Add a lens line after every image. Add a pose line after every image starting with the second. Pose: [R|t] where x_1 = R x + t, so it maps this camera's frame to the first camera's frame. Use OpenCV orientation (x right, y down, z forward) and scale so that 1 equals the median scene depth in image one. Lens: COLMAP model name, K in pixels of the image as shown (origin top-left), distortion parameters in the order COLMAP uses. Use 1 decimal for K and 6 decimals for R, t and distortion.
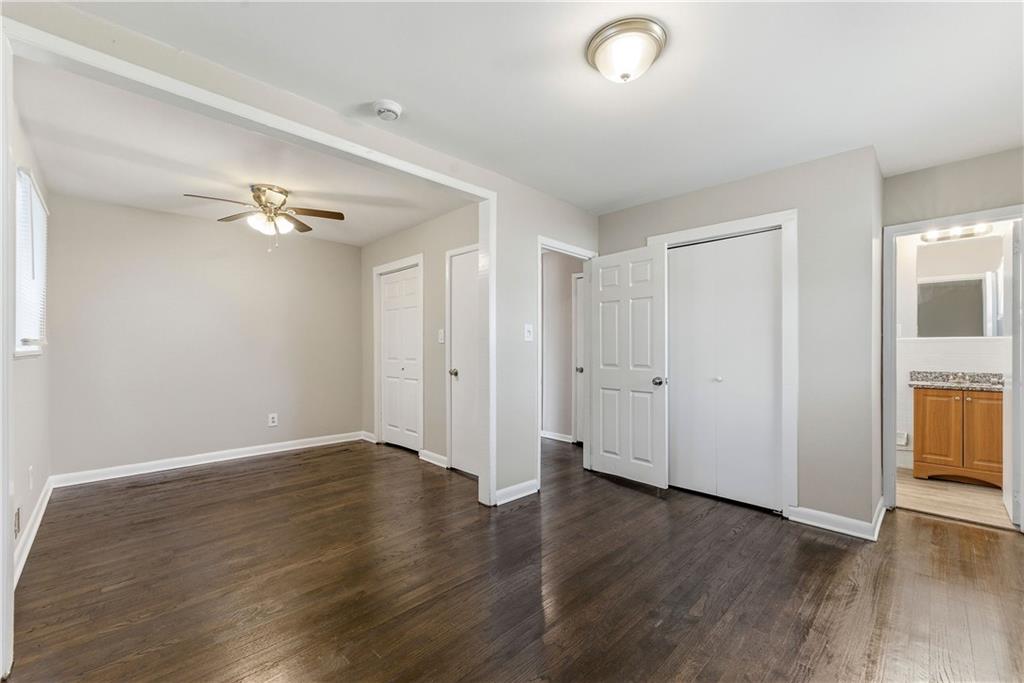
lens RADIAL K [[416.5, 0, 510.6], [0, 416.5, 345.0], [0, 0, 1]] dist [-0.003262, -0.000058]
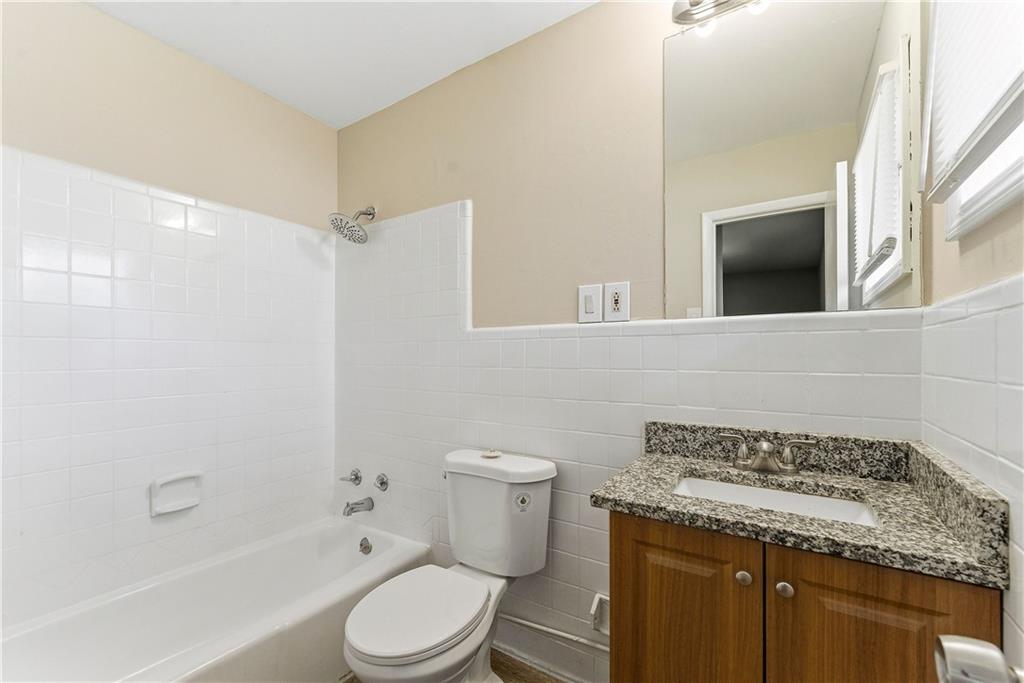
lens RADIAL K [[416.5, 0, 514.4], [0, 416.5, 347.7], [0, 0, 1]] dist [-0.003262, -0.000058]
pose [[0.975782, -0.002024, 0.218735, 0.875460], [0.002346, 0.999997, -0.001213, 0.005566], [-0.218732, 0.001697, 0.975784, 0.779845]]
